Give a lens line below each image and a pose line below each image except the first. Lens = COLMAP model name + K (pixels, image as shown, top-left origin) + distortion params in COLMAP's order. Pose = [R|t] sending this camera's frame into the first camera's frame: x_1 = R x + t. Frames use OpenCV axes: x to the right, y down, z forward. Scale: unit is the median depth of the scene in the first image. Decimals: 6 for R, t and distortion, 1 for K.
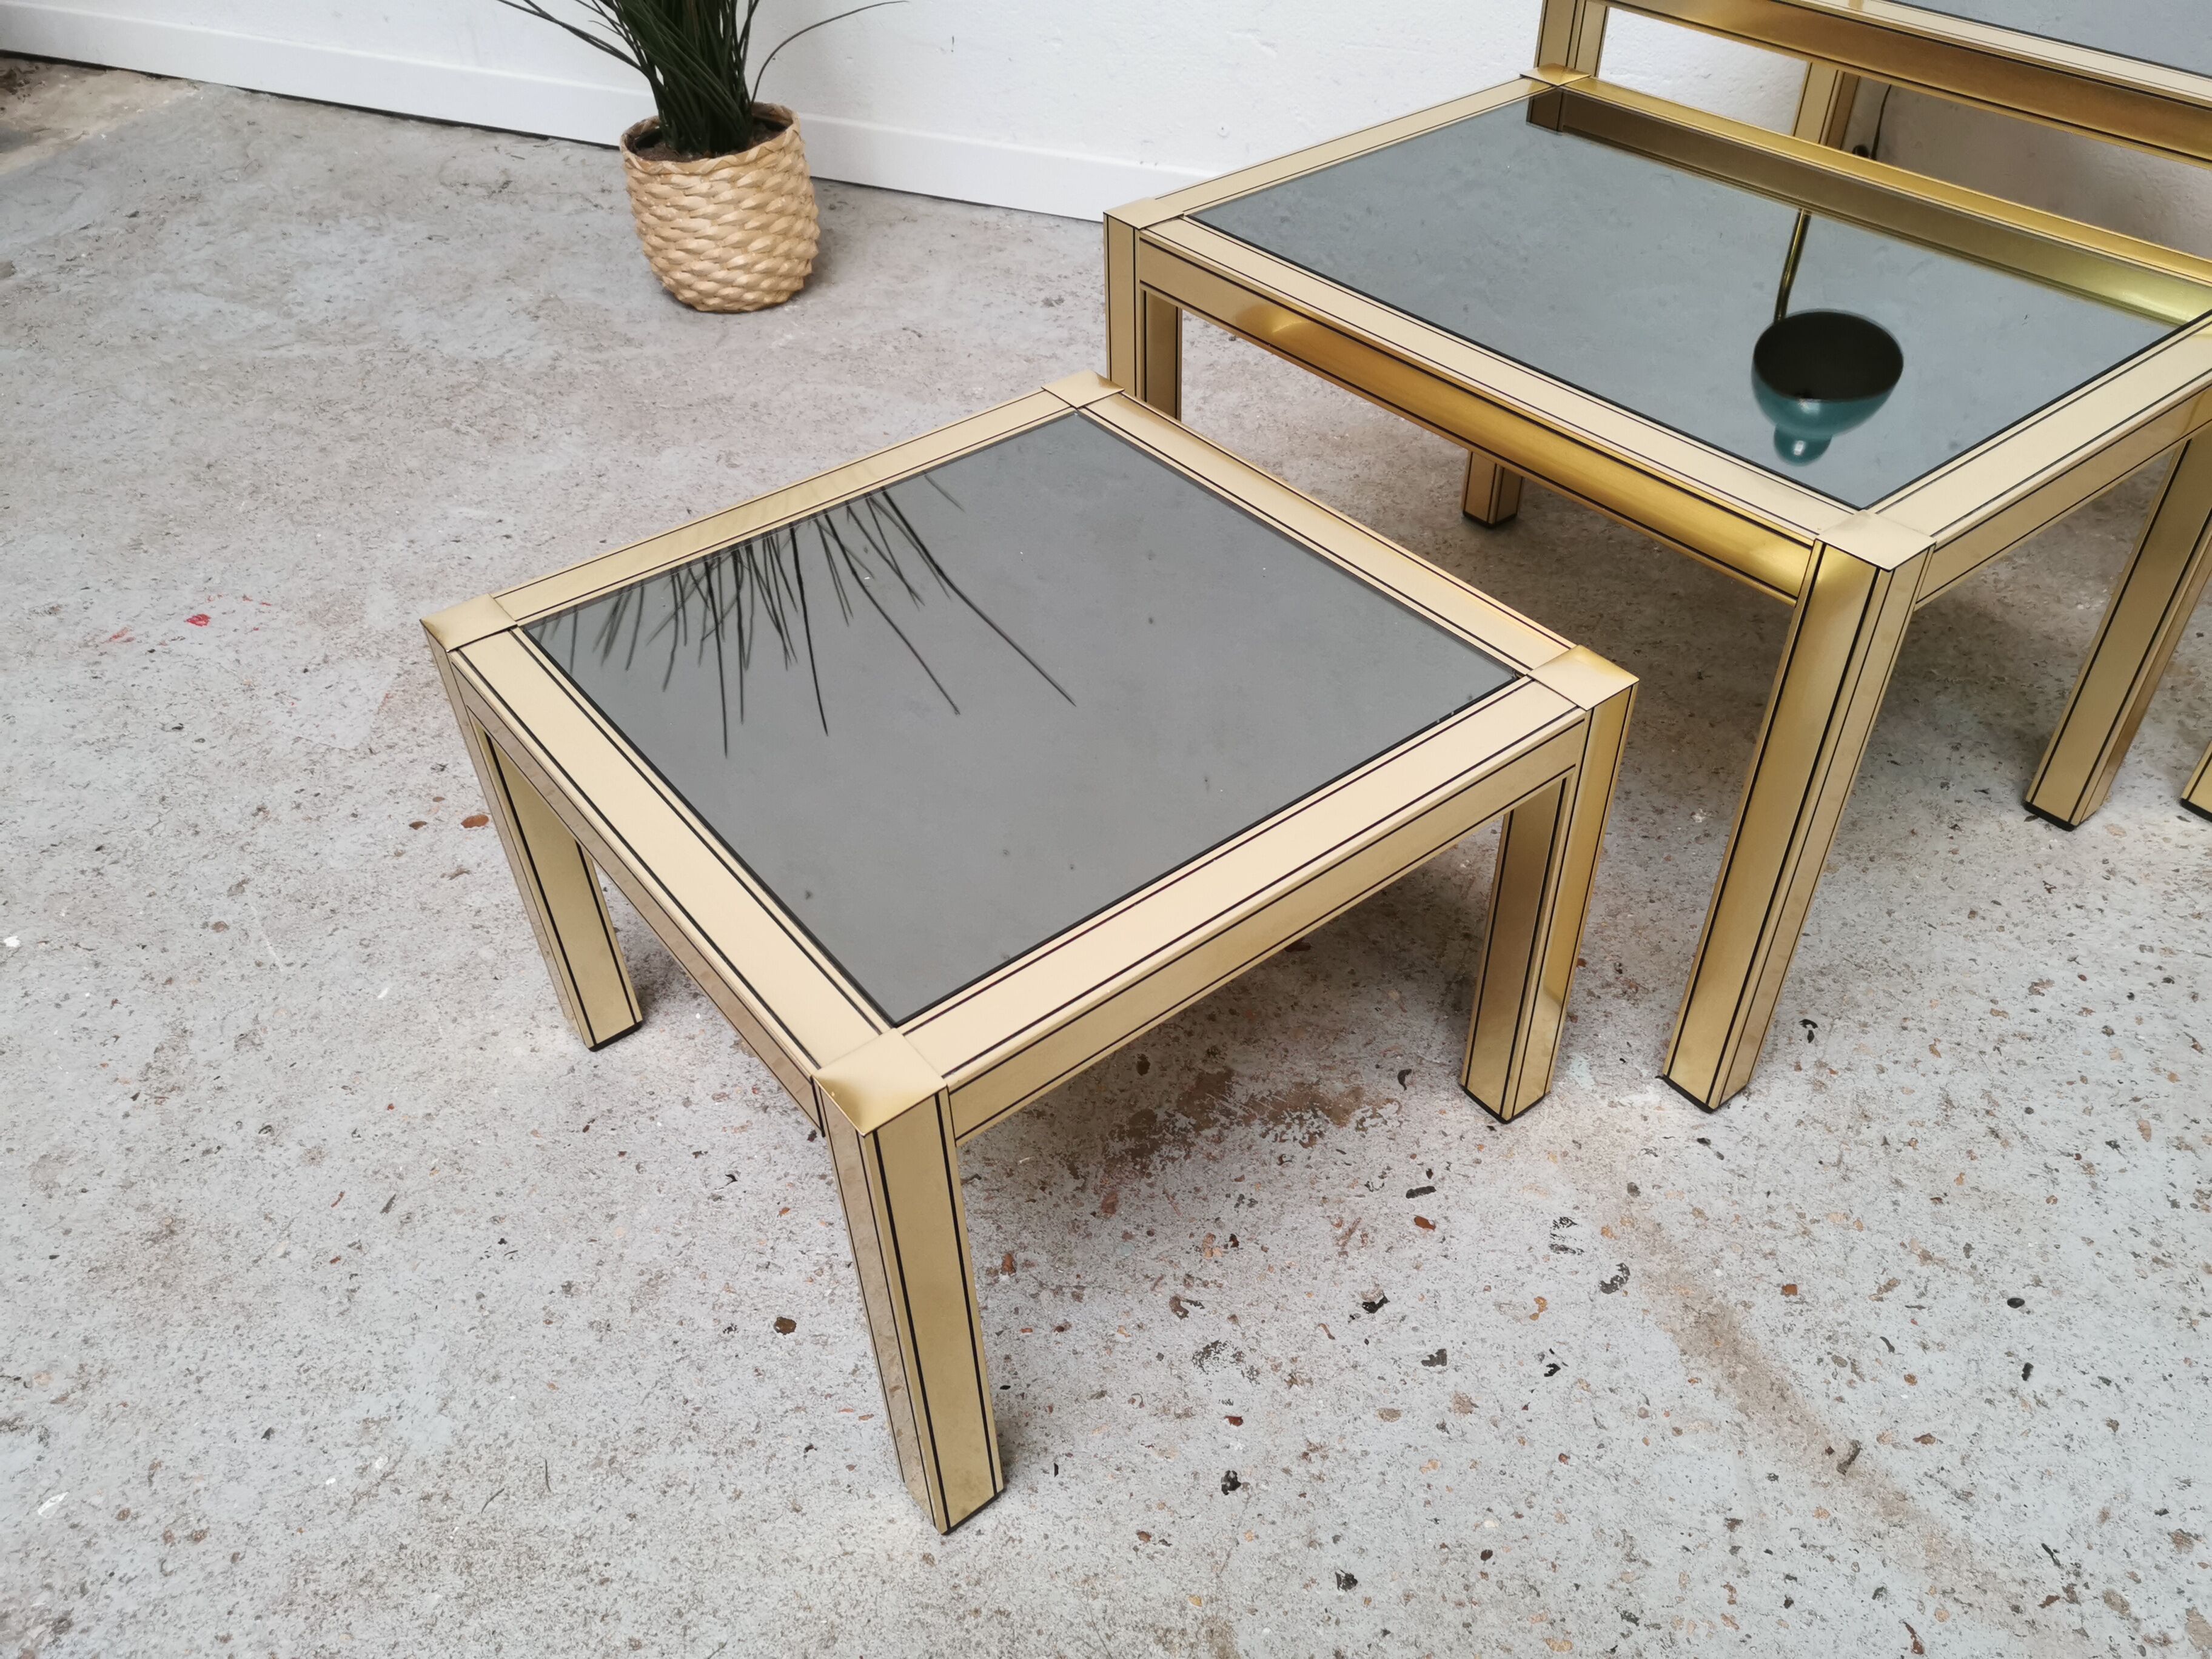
lens RADIAL K [[1697.7, 0, 1110.0], [0, 1697.7, 828.2], [0, 0, 1]] dist [0.069868, -0.080367]
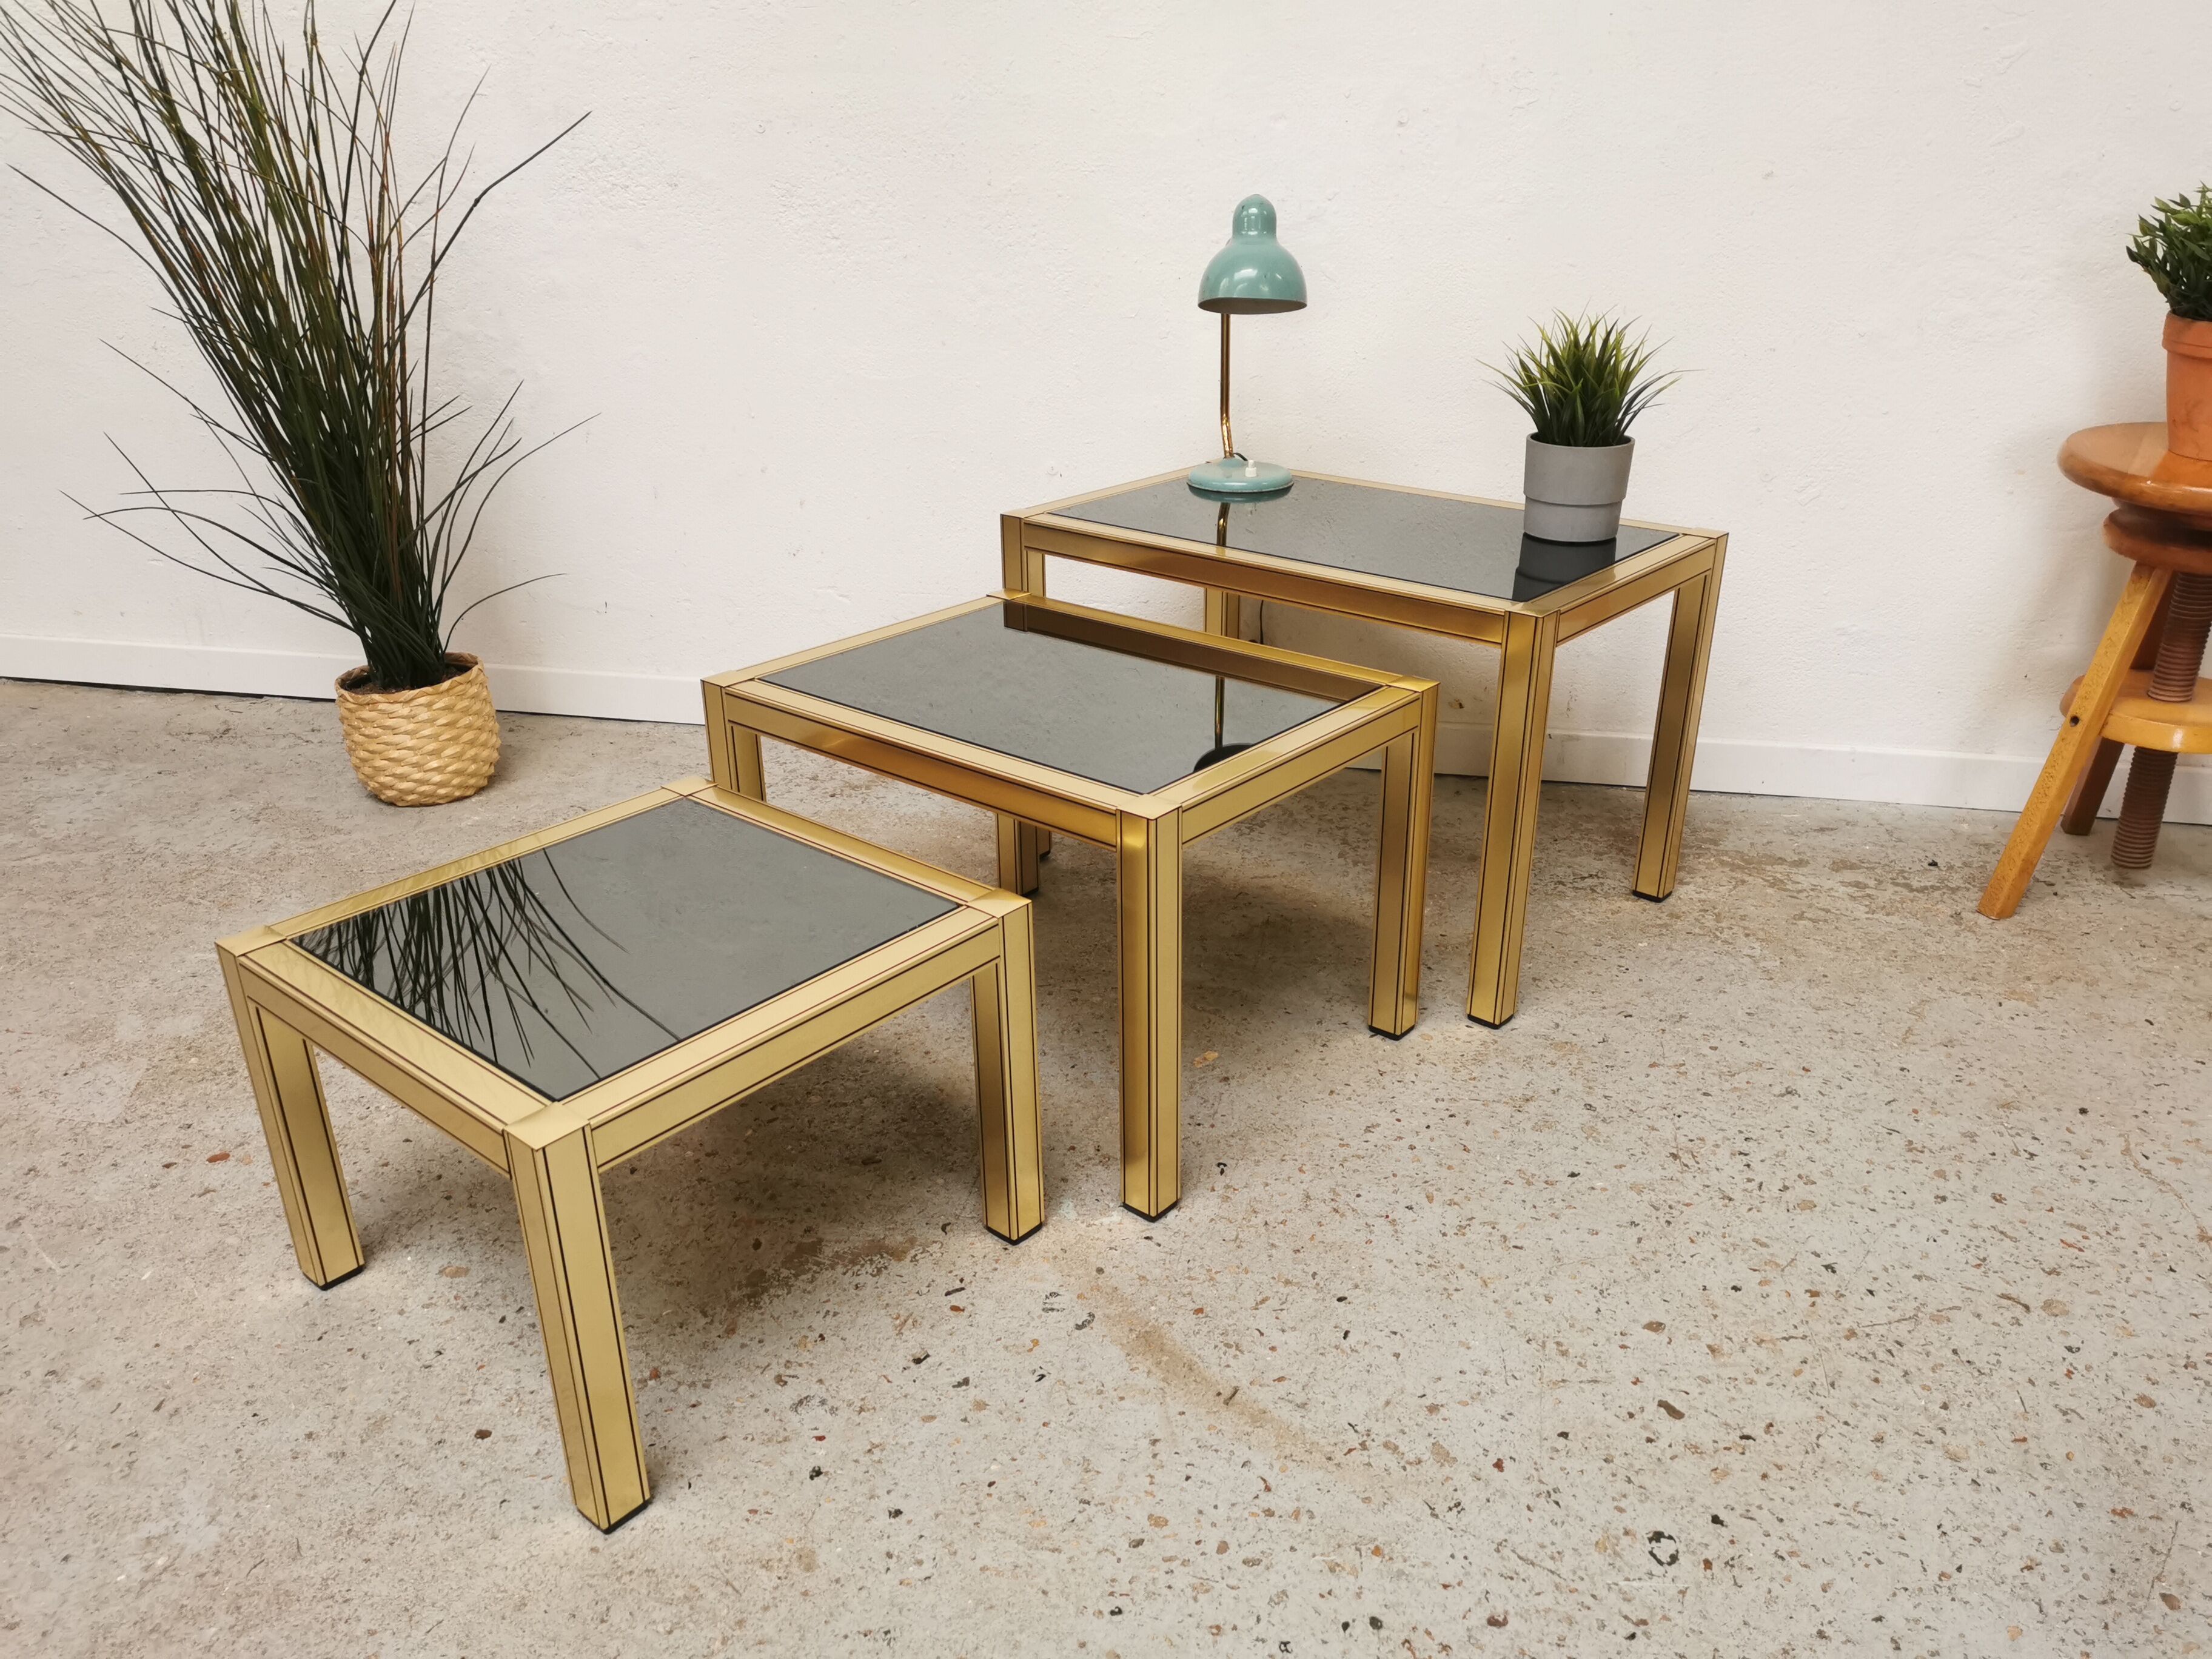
lens RADIAL K [[1684.1, 0, 1108.8], [0, 1684.1, 834.9], [0, 0, 1]] dist [0.073237, -0.076979]
pose [[0.980677, -0.068128, 0.183389, 0.070336], [0.120893, 0.948039, -0.294289, 0.265829], [-0.153810, 0.310773, 0.937957, -0.432466]]
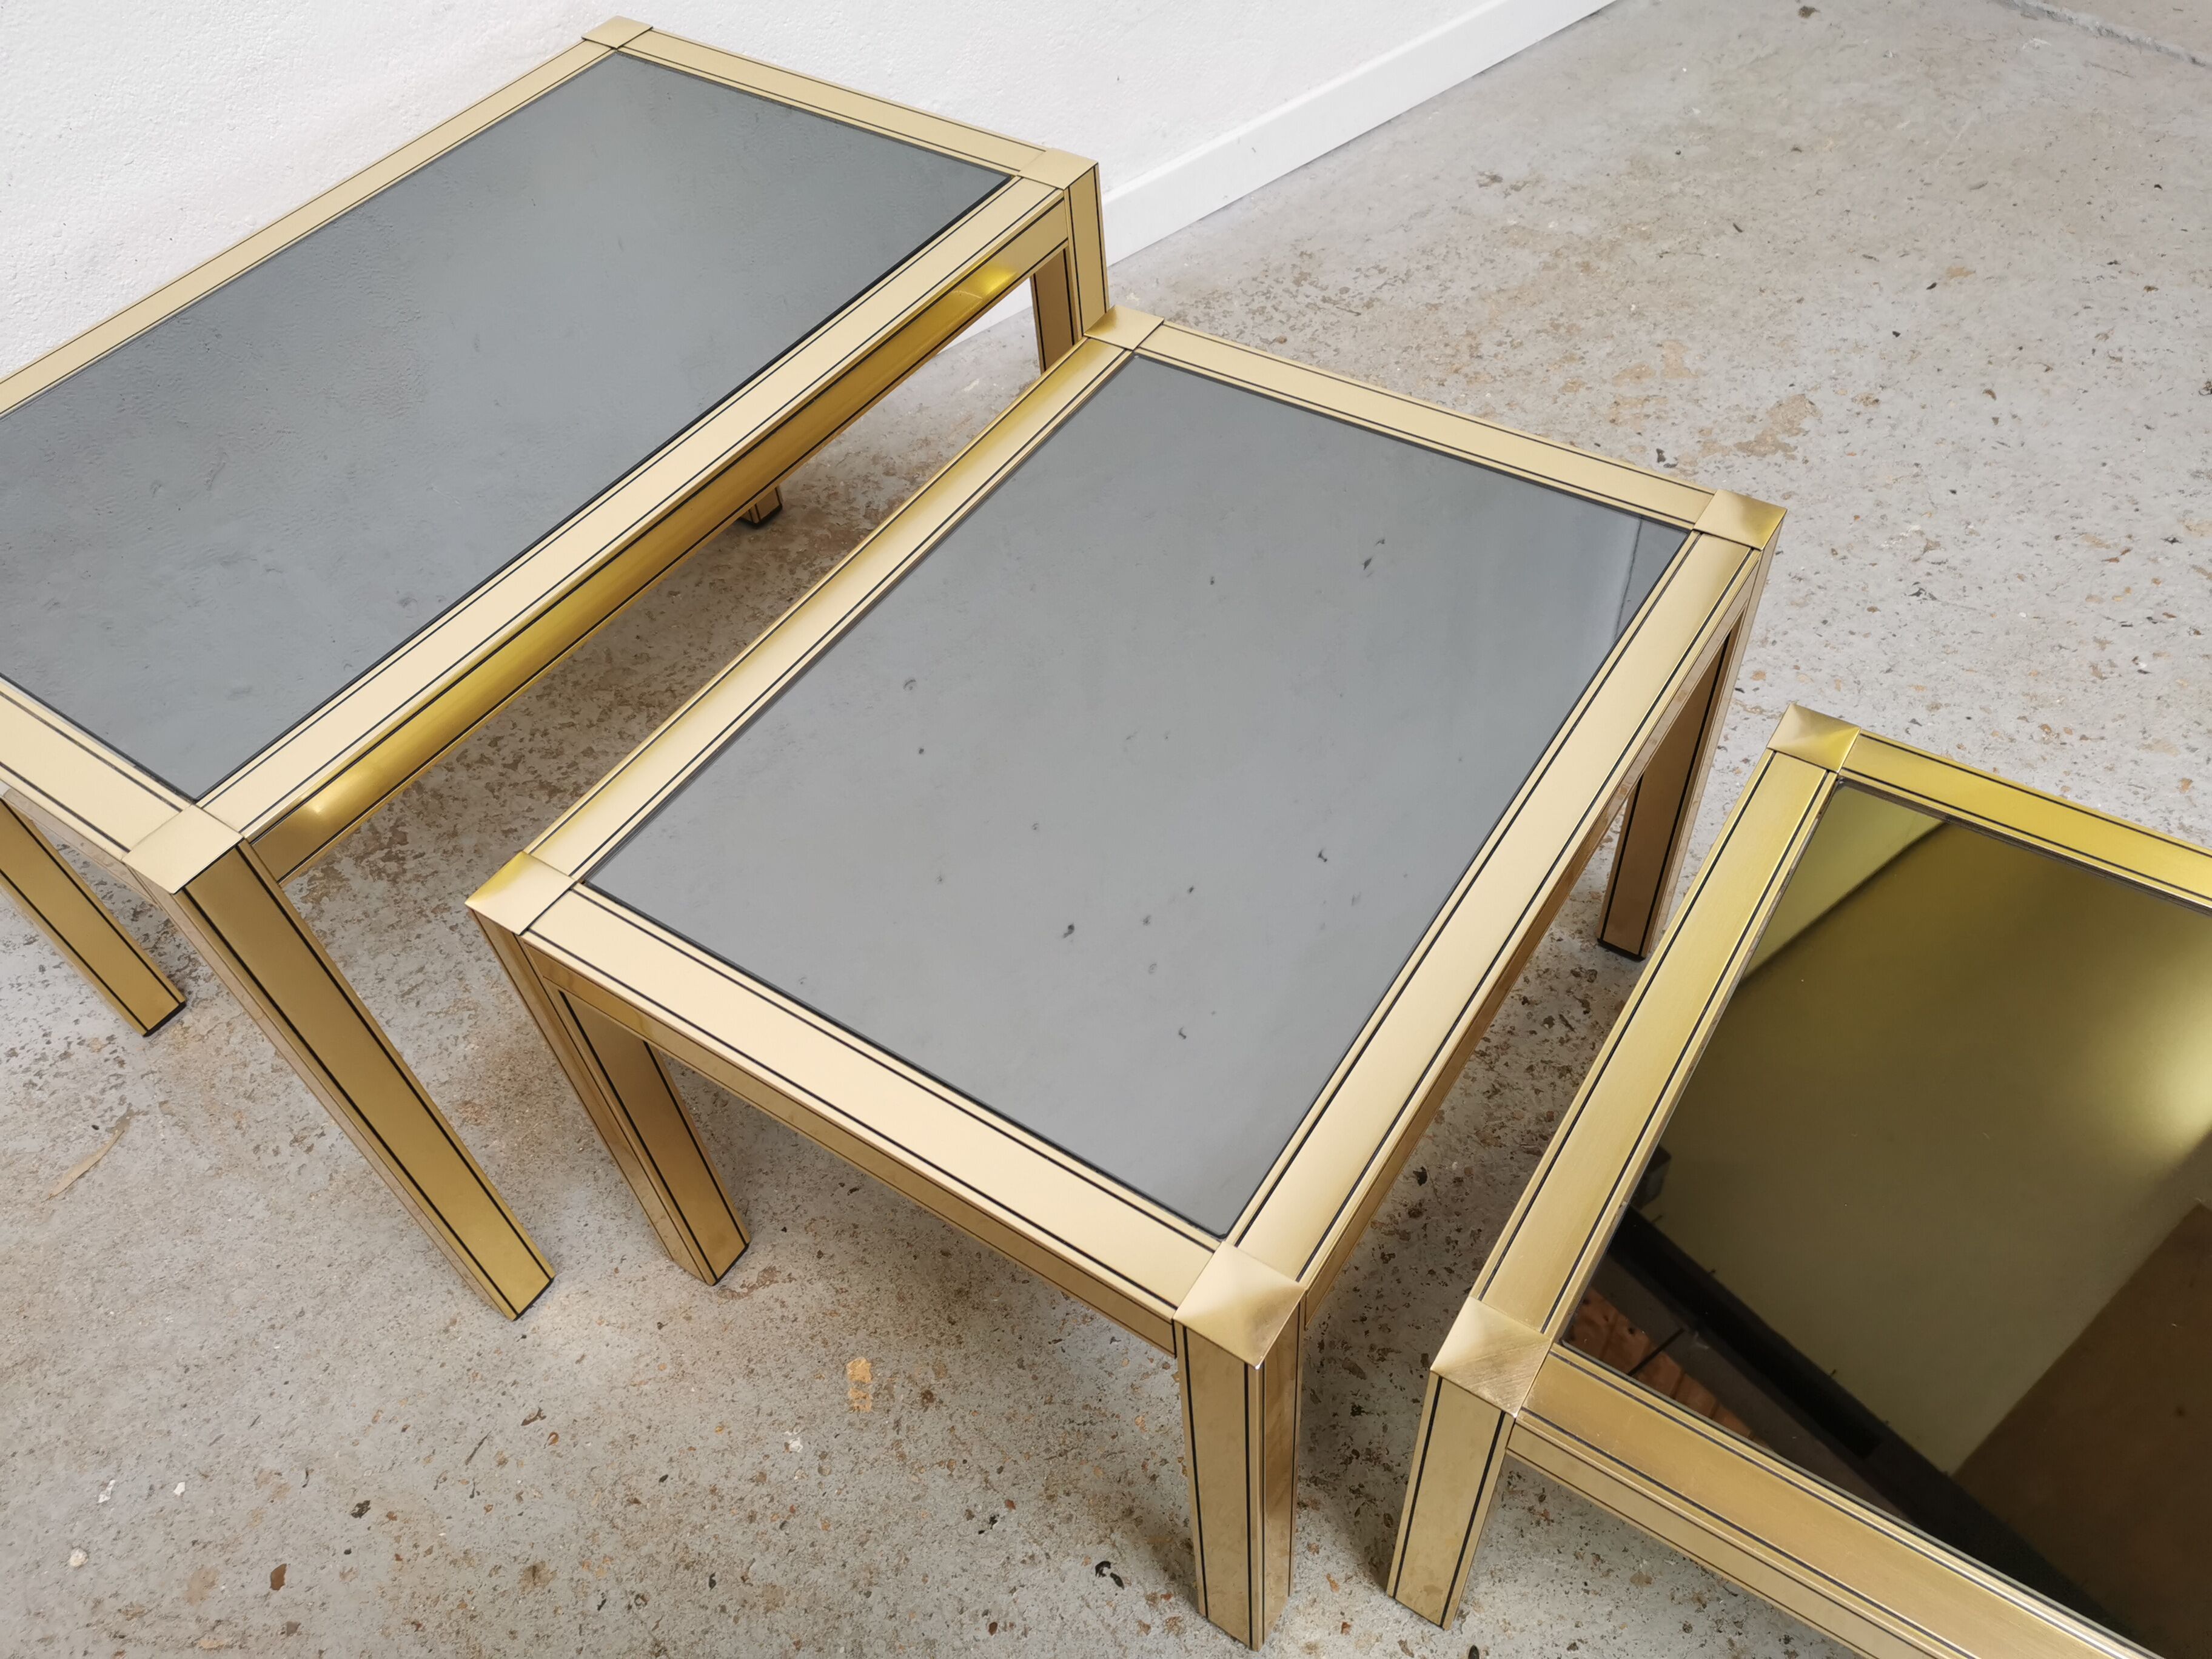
lens RADIAL K [[1691.7, 0, 1108.5], [0, 1691.7, 834.7], [0, 0, 1]] dist [0.067464, -0.072388]
pose [[0.450544, -0.690195, 0.566252, 0.170771], [0.629992, 0.695207, 0.346117, -0.473564], [-0.632551, 0.200793, 0.748039, 0.255583]]
